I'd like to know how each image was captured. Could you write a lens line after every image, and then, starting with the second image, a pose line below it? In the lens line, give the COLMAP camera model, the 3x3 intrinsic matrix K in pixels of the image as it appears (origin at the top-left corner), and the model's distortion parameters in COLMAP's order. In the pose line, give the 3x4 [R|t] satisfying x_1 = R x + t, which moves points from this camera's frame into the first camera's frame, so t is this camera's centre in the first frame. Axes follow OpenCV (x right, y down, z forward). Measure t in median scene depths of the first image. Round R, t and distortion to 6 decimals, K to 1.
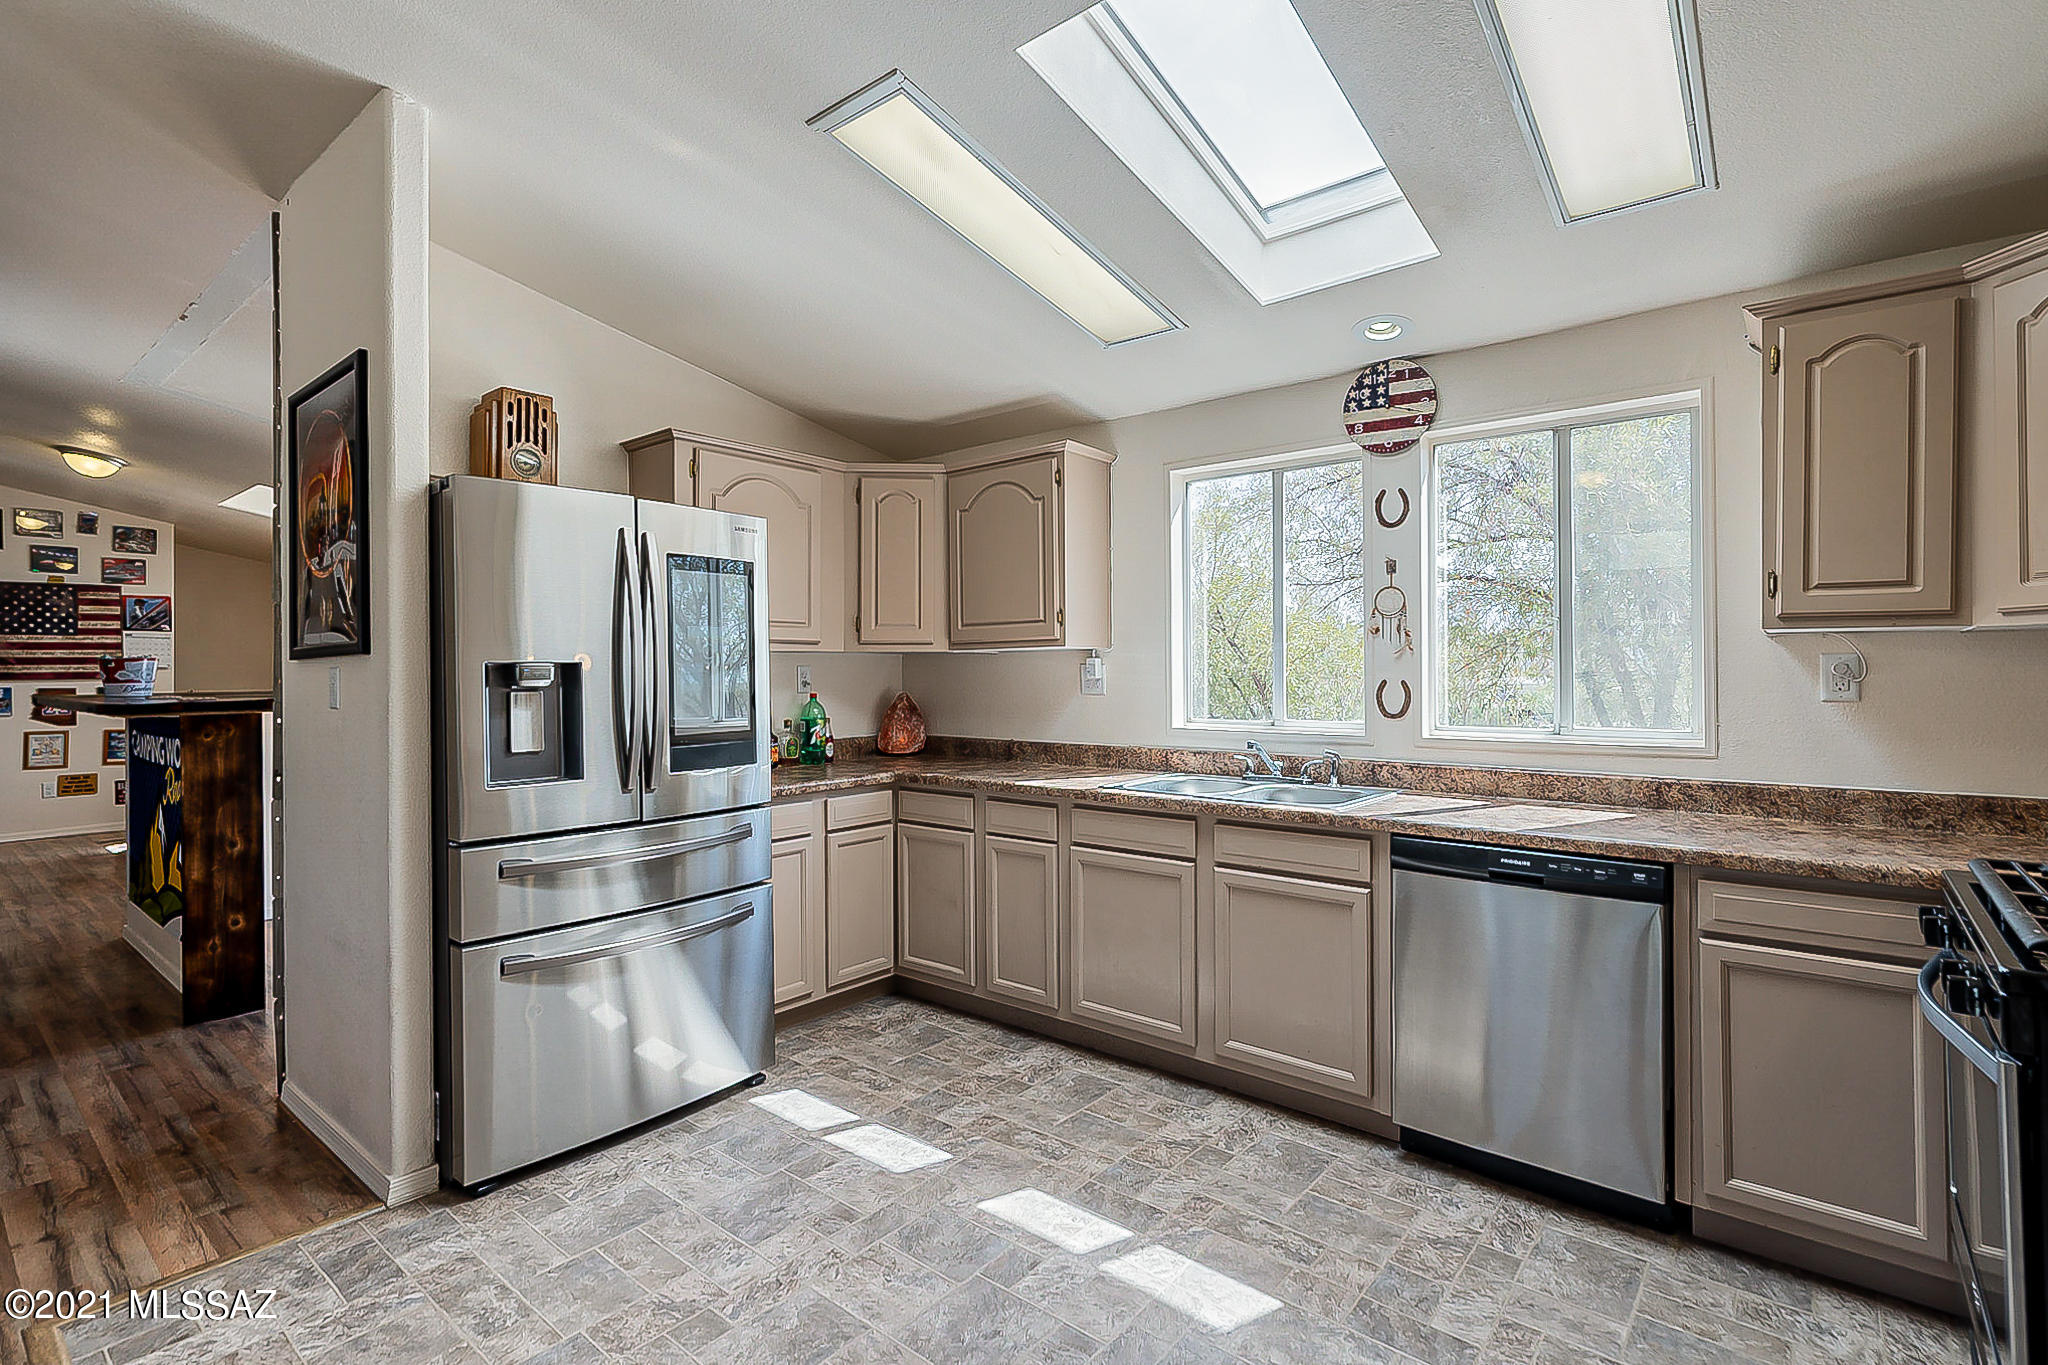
lens RADIAL K [[959.7, 0, 1025.3], [0, 959.7, 673.5], [0, 0, 1]] dist [0.000833, 0.000036]
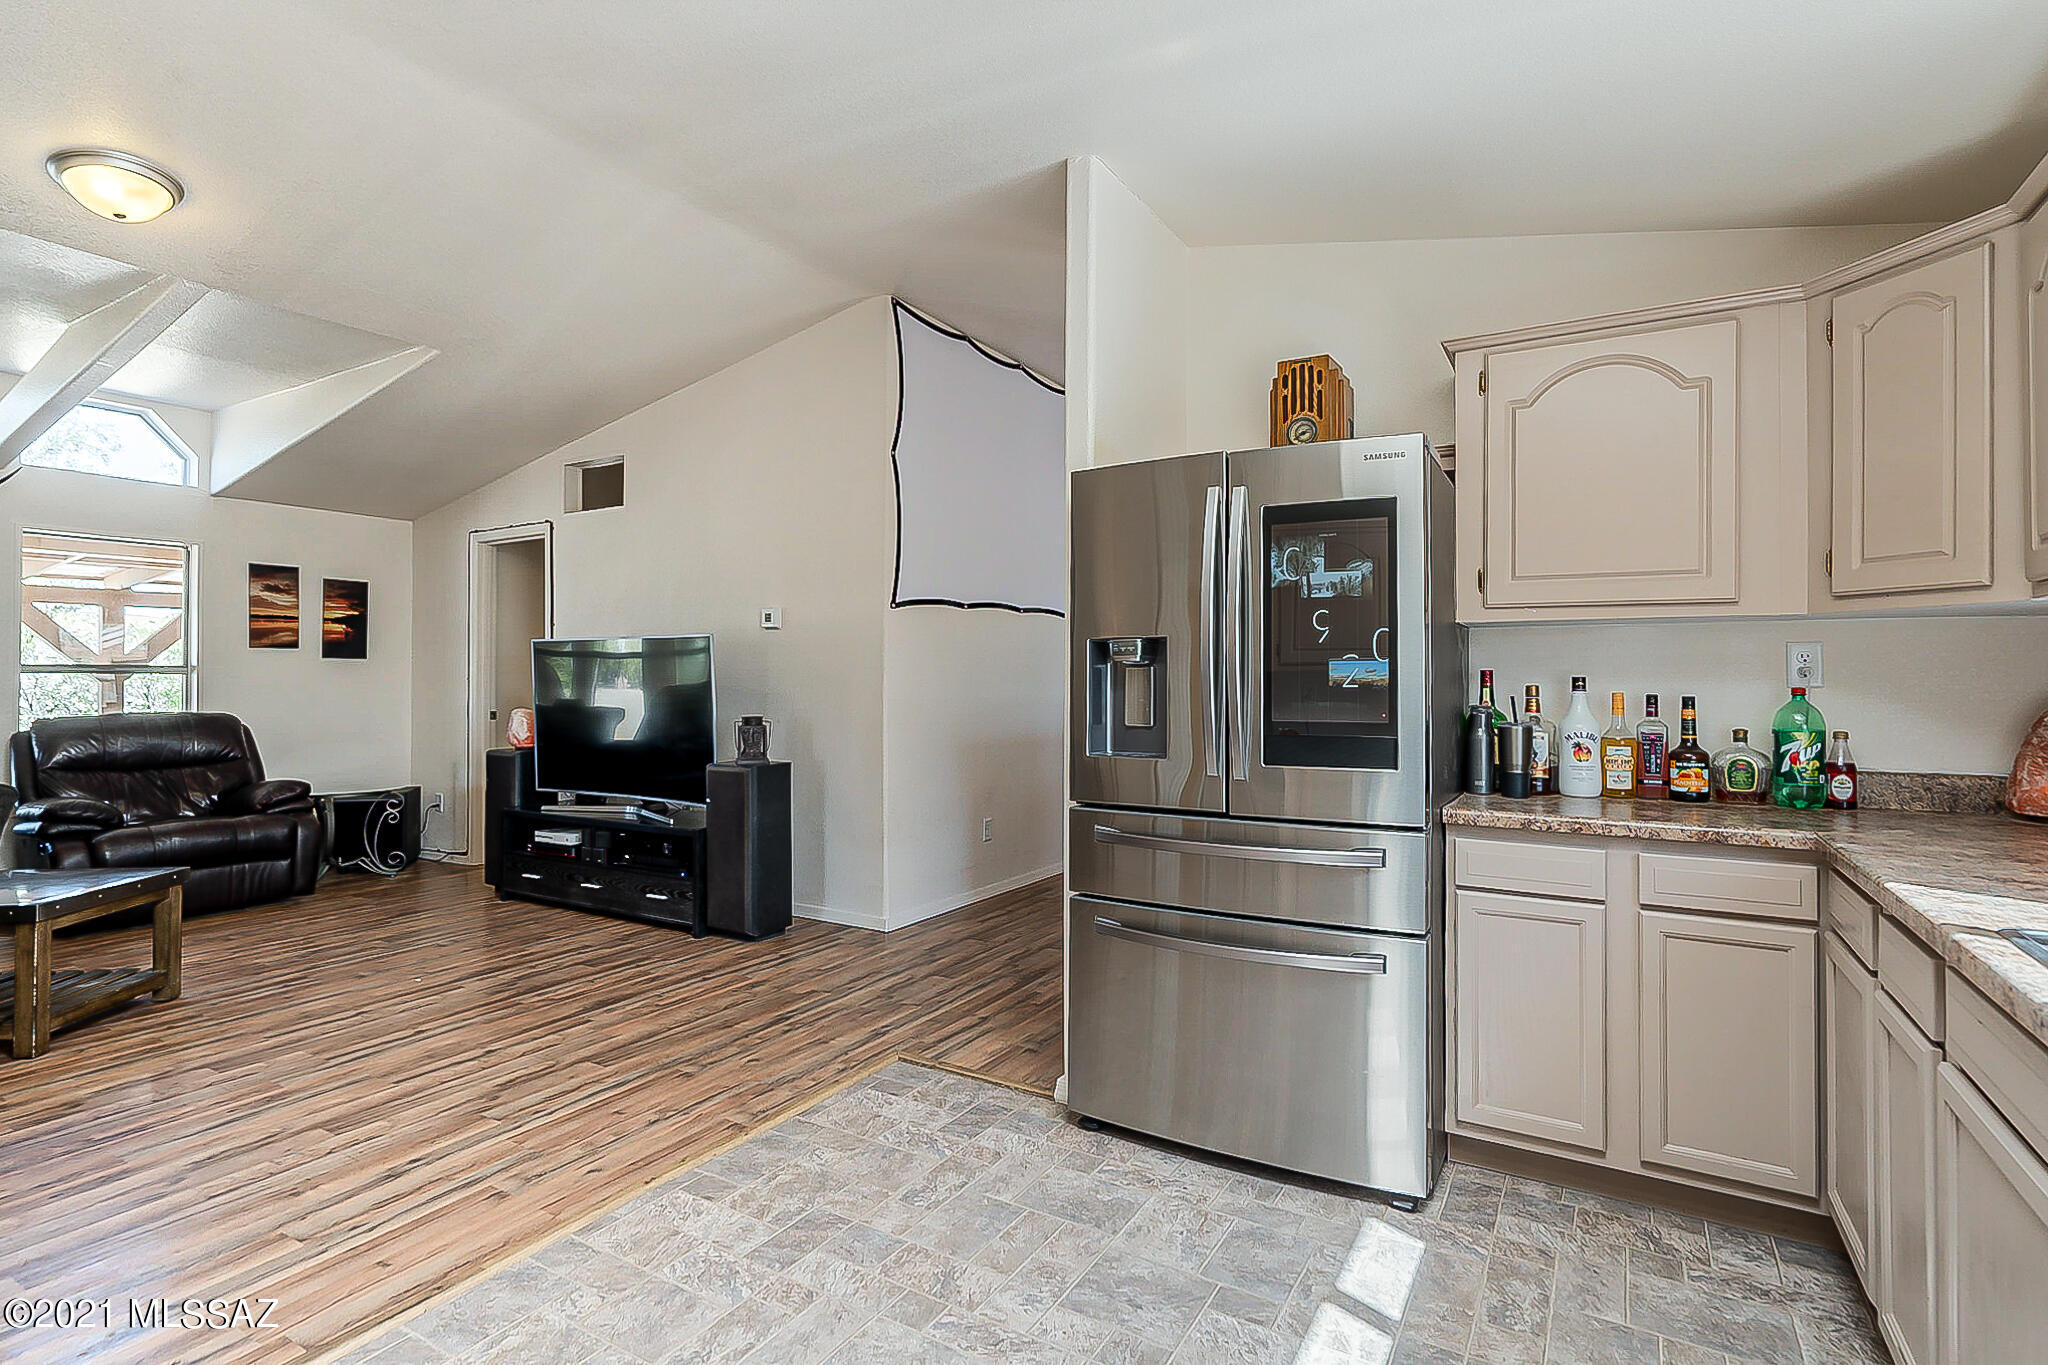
lens RADIAL K [[1000.0, 0, 1027.3], [0, 1000.0, 674.4], [0, 0, 1]] dist [0.001945, 0.000661]
pose [[0.156278, 0.001855, -0.987711, 0.421546], [-0.008785, 0.999961, 0.000488, 0.021886], [0.987674, 0.008601, 0.156288, 0.583739]]
